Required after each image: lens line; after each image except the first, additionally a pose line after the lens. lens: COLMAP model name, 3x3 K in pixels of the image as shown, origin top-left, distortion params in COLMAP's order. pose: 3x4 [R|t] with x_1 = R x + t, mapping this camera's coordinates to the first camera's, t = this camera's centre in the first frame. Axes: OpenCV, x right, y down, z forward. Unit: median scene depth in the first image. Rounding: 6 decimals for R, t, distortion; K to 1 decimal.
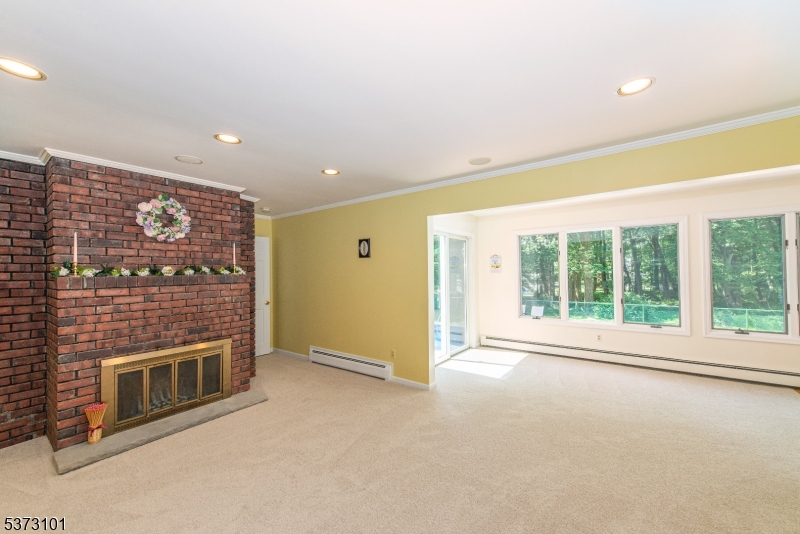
lens RADIAL K [[313.8, 0, 406.7], [0, 313.8, 267.2], [0, 0, 1]] dist [0.002797, -0.000006]
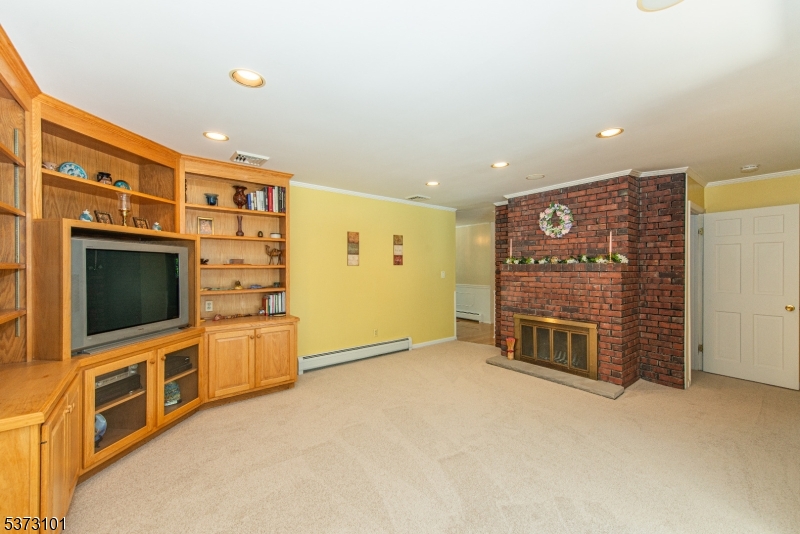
lens RADIAL K [[313.8, 0, 406.2], [0, 313.8, 265.5], [0, 0, 1]] dist [0.002797, -0.000006]
pose [[-0.263187, 0.013583, -0.964649, 0.669895], [0.022909, 0.999707, 0.007827, 0.009972], [0.964473, -0.020039, -0.263421, 0.740241]]
